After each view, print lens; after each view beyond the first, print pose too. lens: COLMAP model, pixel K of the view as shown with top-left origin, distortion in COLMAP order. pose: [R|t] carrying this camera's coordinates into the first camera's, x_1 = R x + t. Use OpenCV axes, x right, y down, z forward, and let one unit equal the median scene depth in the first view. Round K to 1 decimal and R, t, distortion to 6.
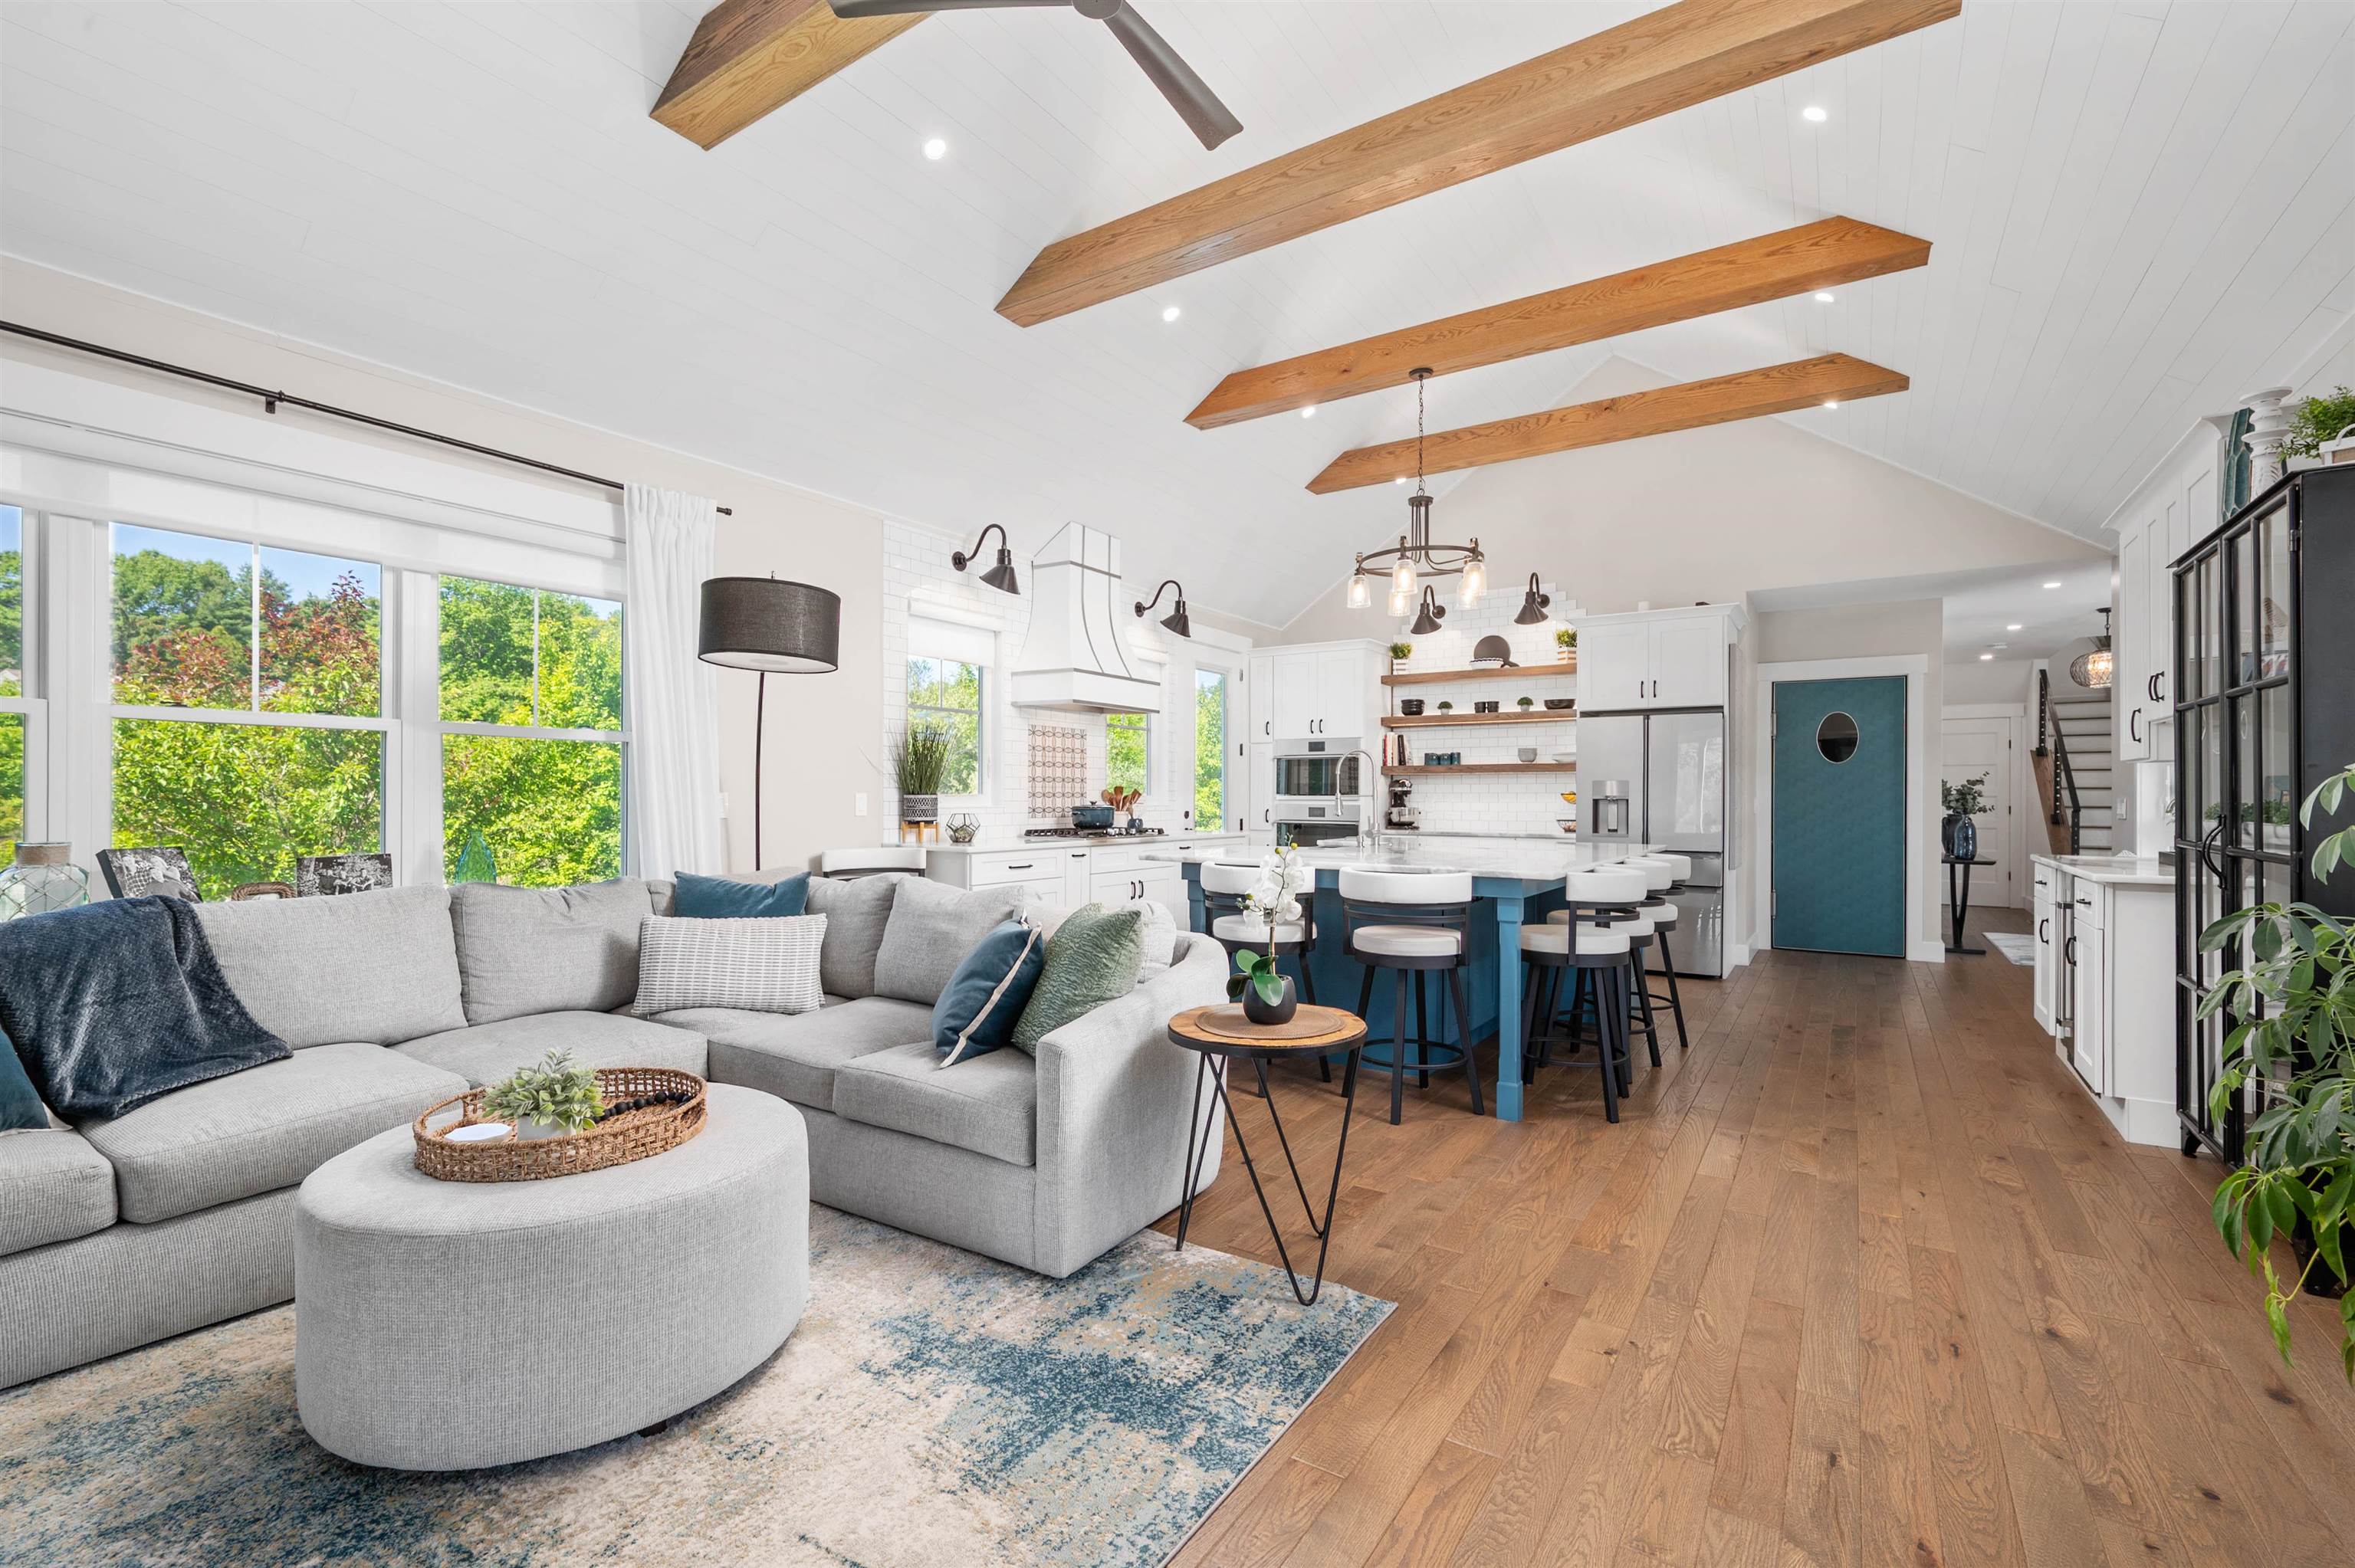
lens RADIAL K [[1032.1, 0, 1178.4], [0, 1032.1, 795.3], [0, 0, 1]] dist [0.005597, 0.001408]
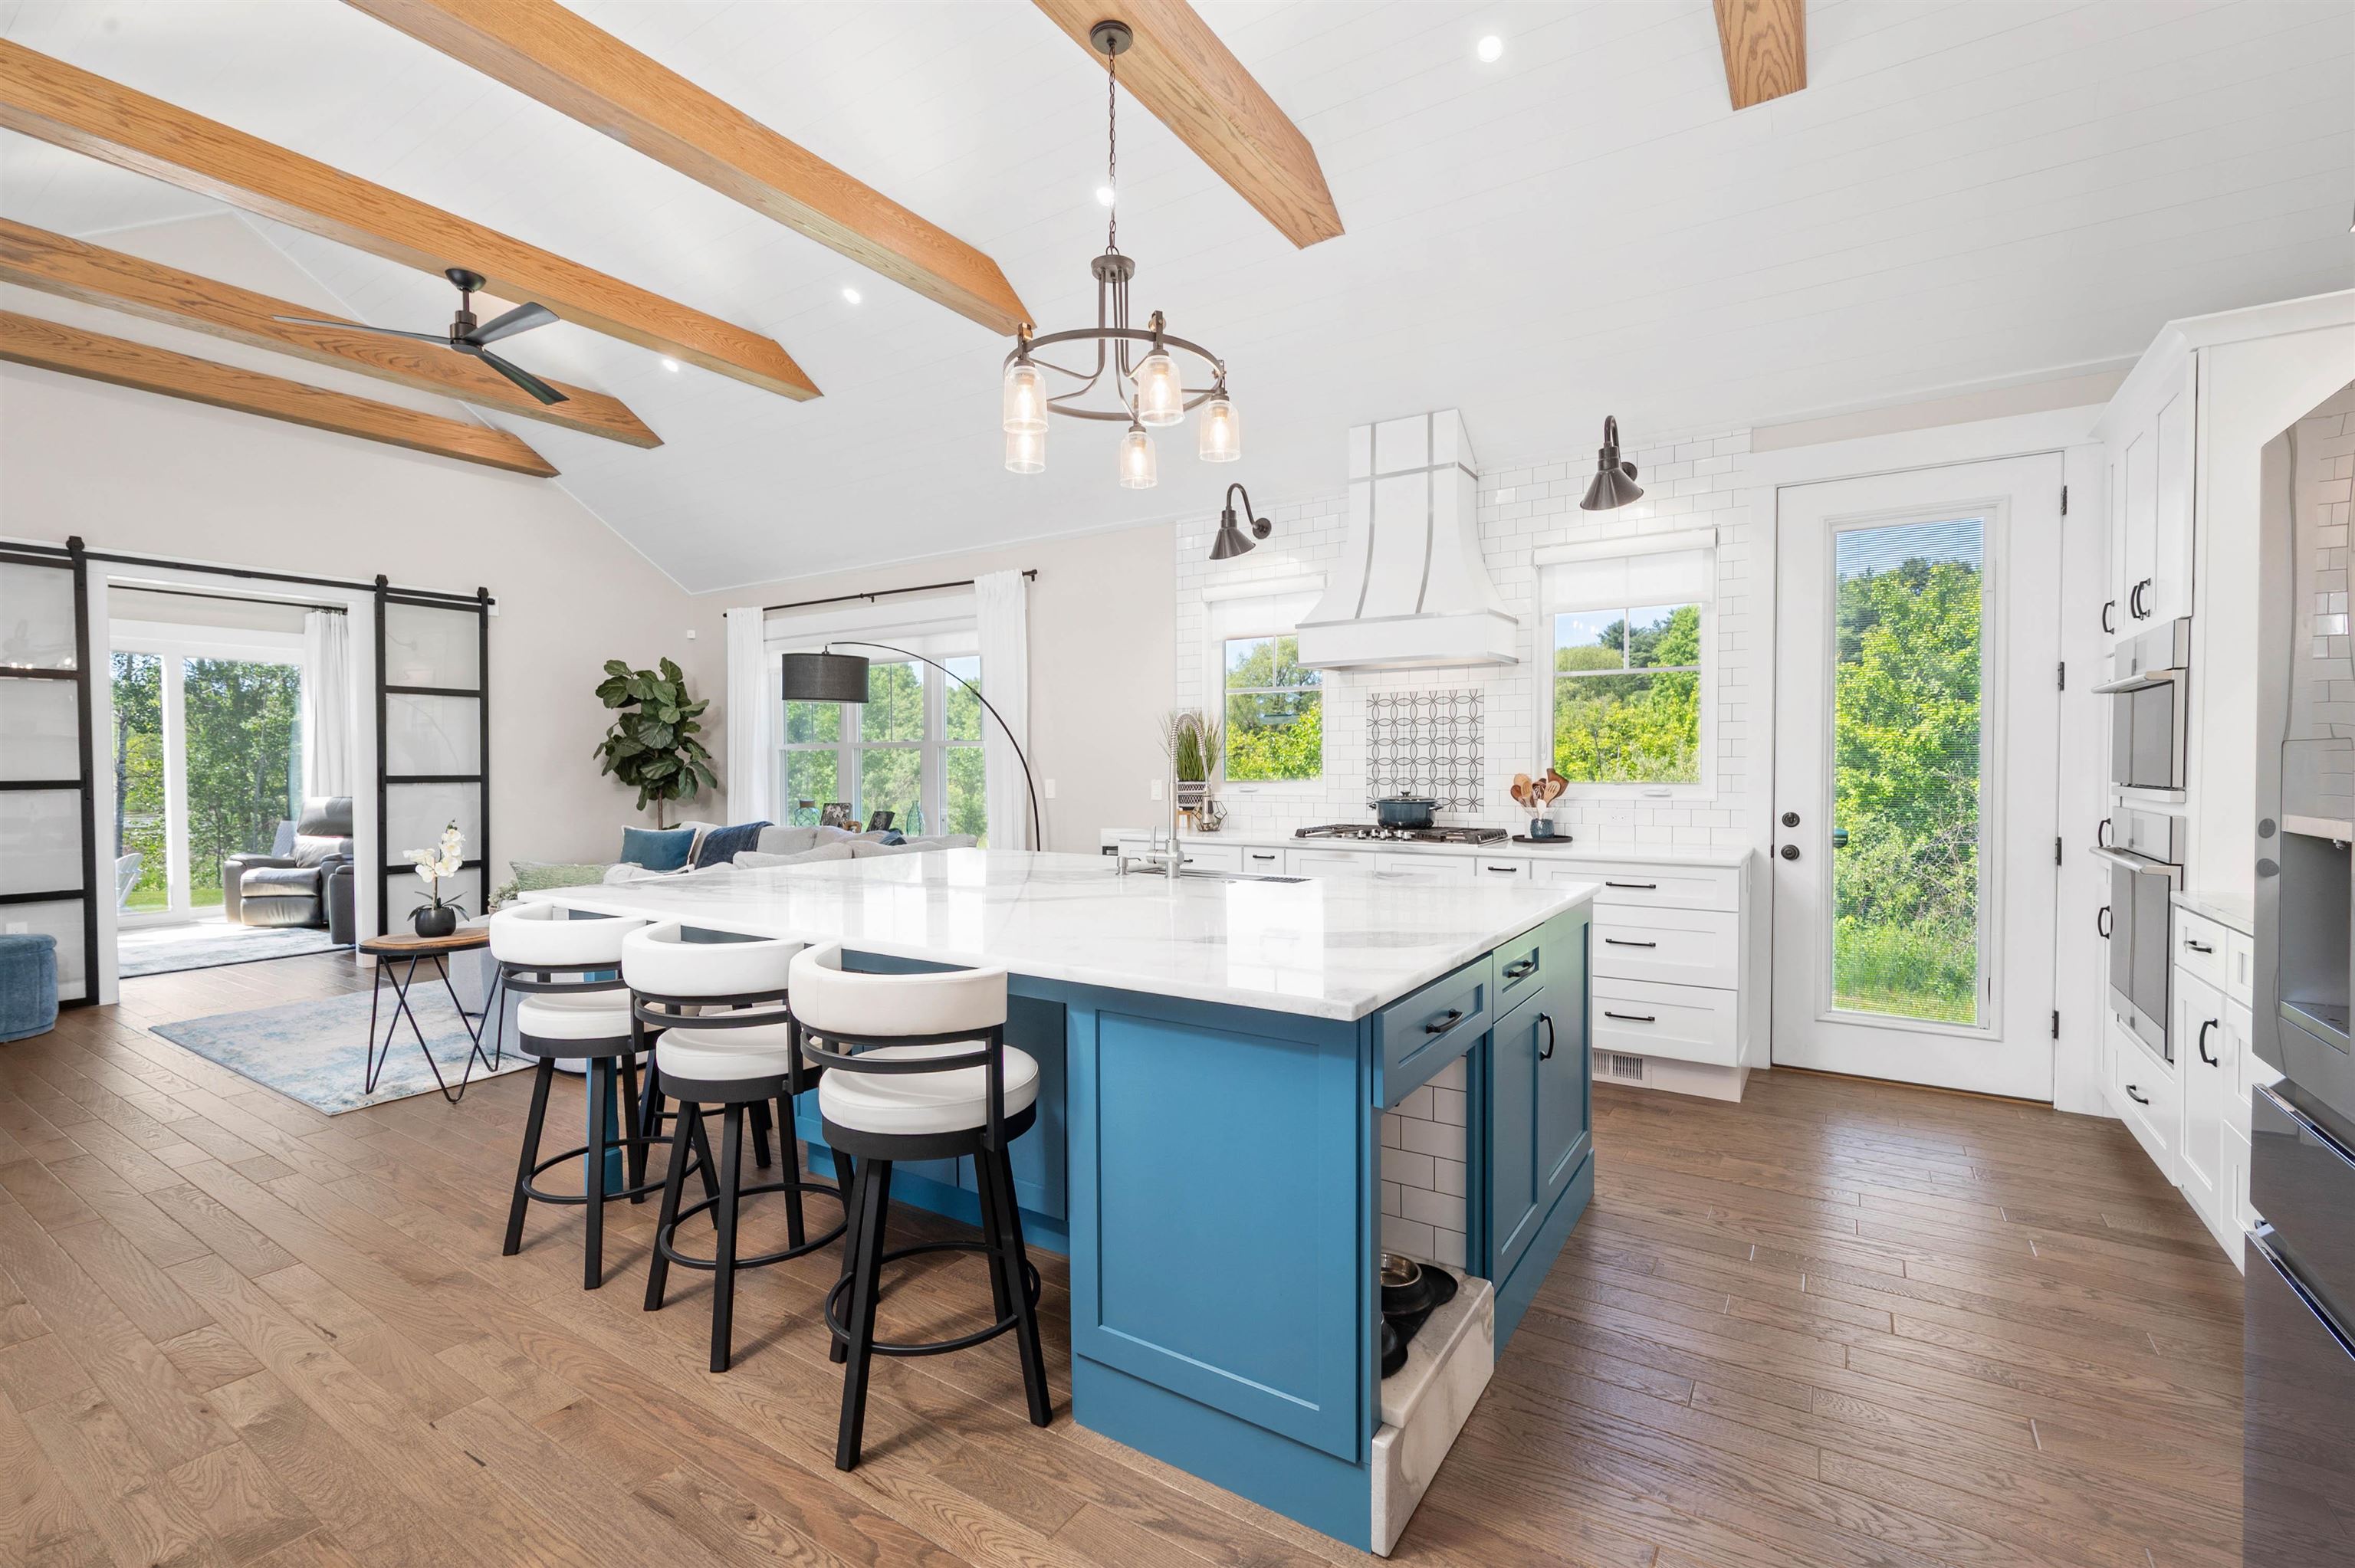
lens RADIAL K [[1032.1, 0, 1177.2], [0, 1032.1, 796.5], [0, 0, 1]] dist [0.005597, 0.001408]
pose [[-0.007039, 0.027333, -0.999602, 0.531214], [0.004808, 0.999616, 0.027300, -0.009140], [0.999964, -0.004614, -0.007168, 0.688080]]
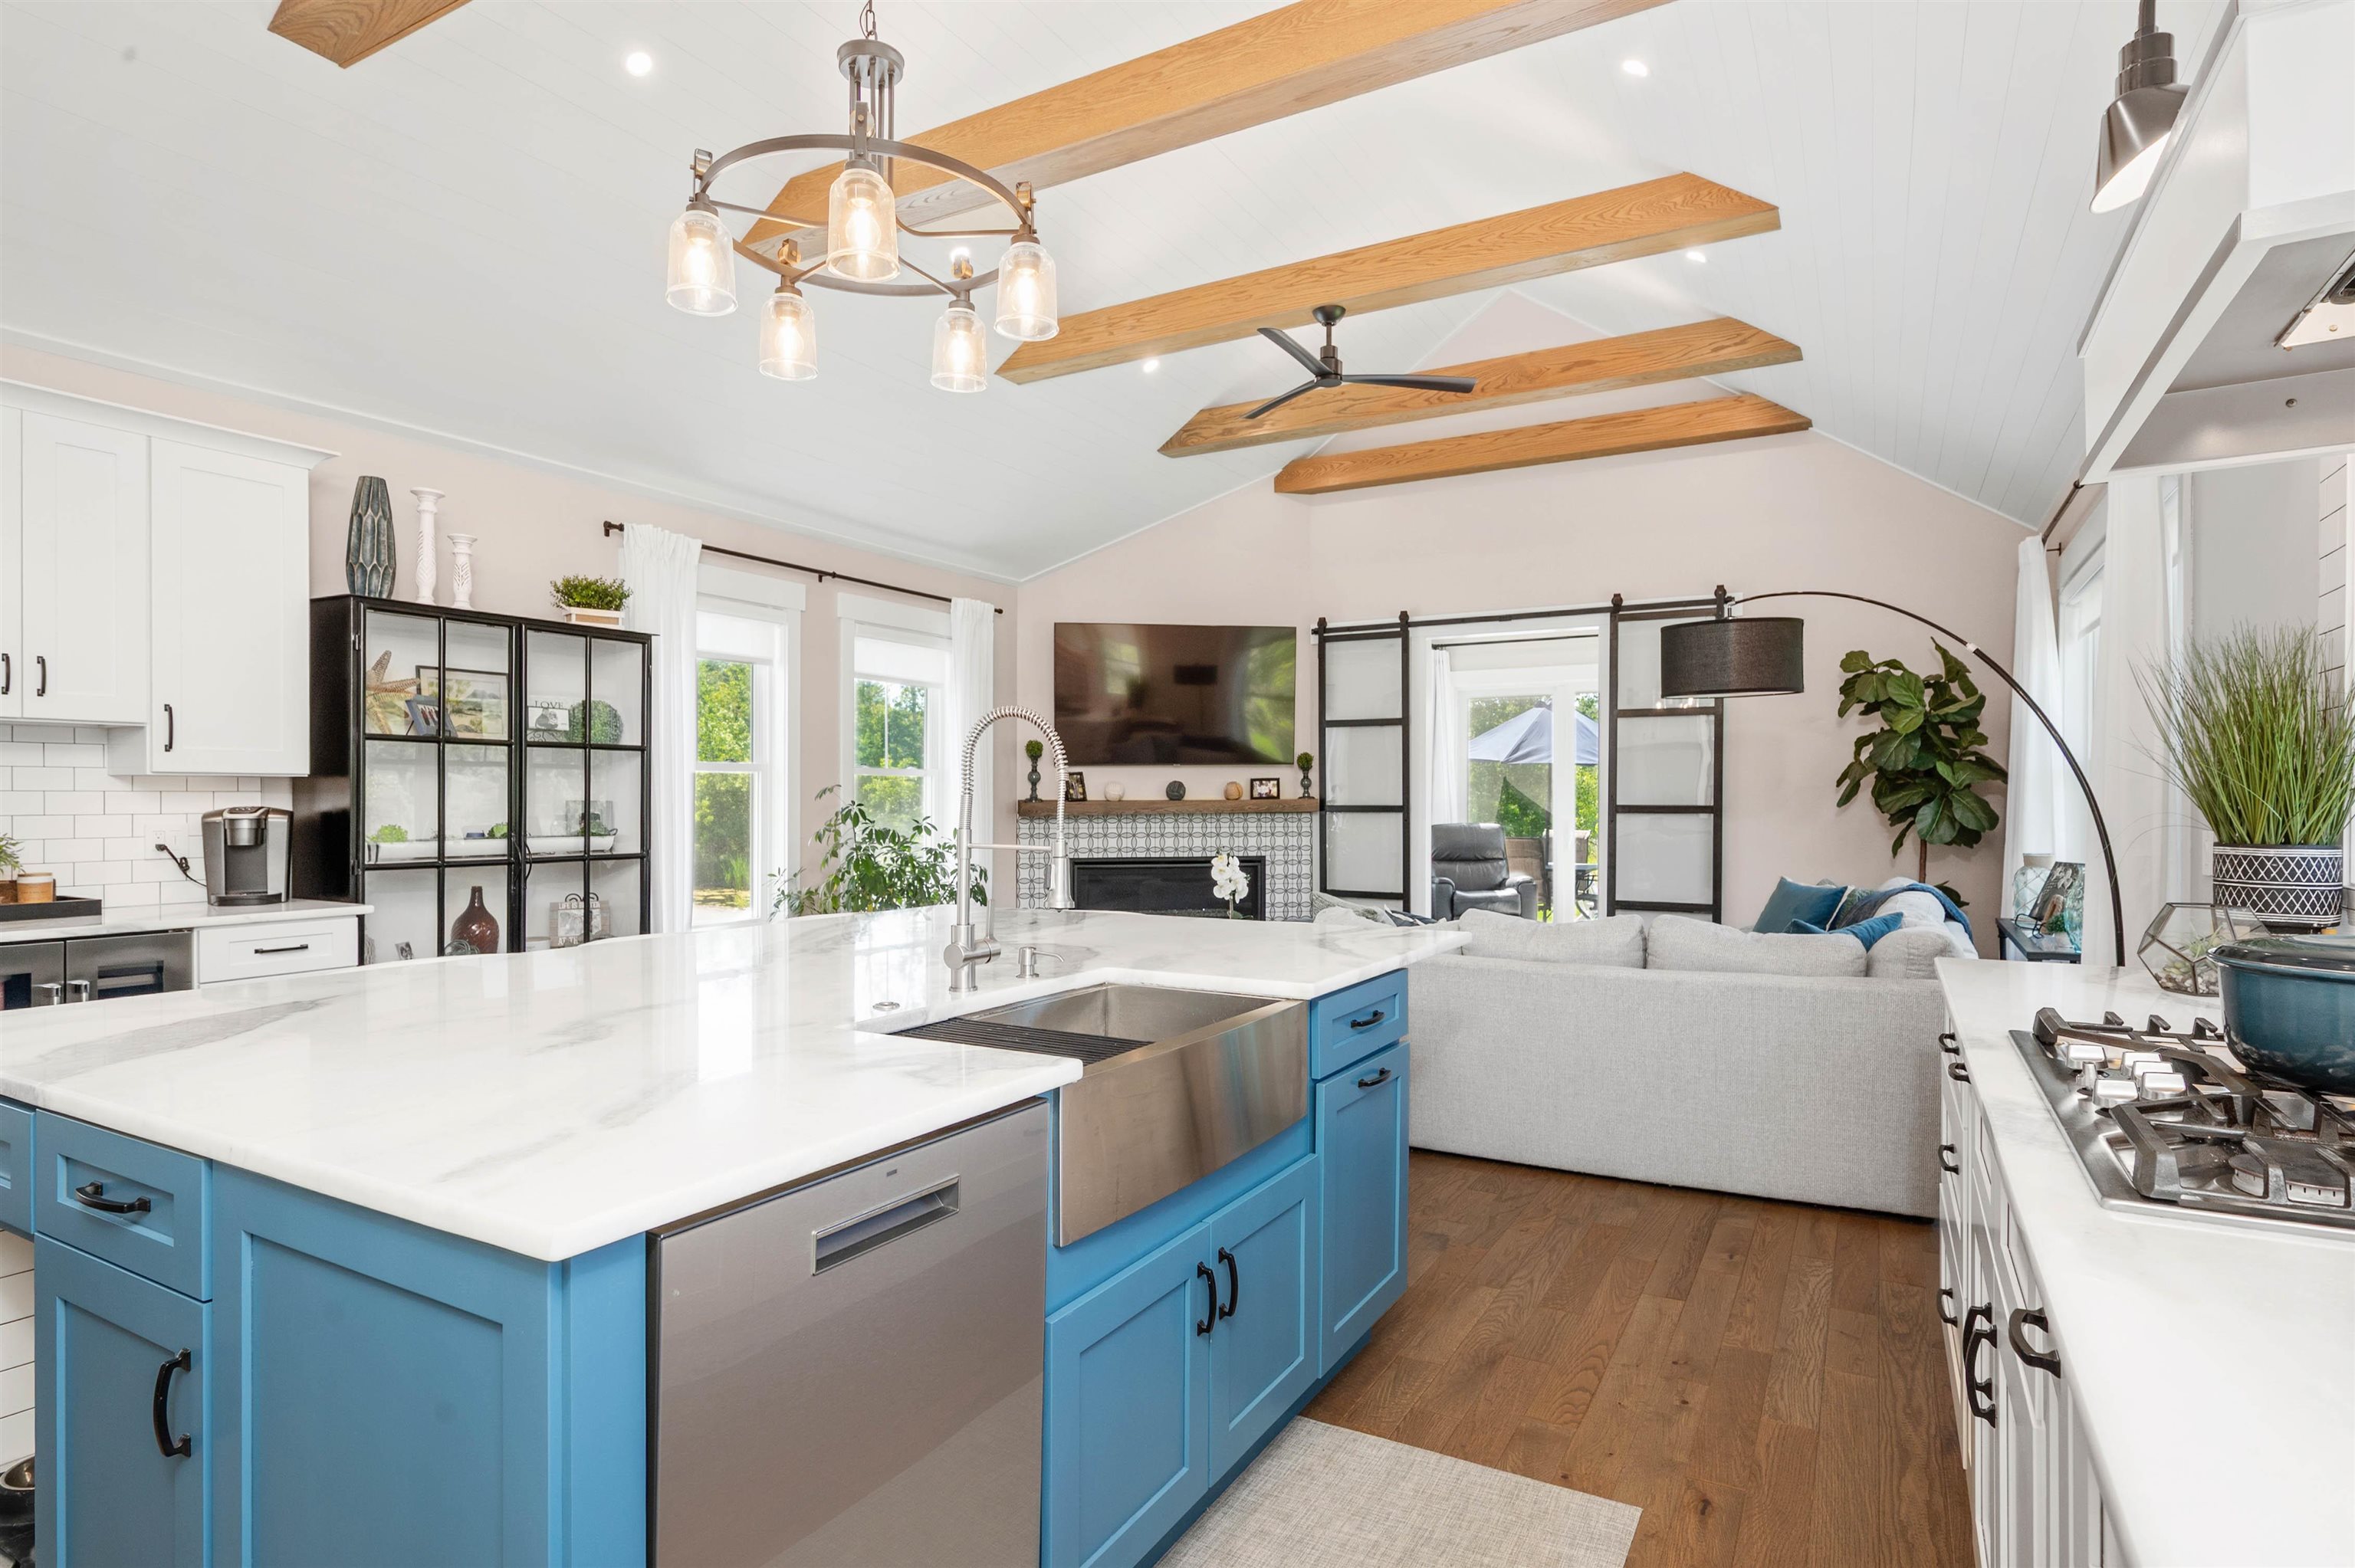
lens RADIAL K [[1234.6, 0, 1176.1], [0, 1234.6, 789.6], [0, 0, 1]] dist [0.000789, -0.000065]
pose [[-0.997330, -0.001407, -0.073008, 0.115224], [-0.001132, 0.999992, -0.003814, -0.013666], [0.073012, -0.003721, -0.997324, 0.951571]]
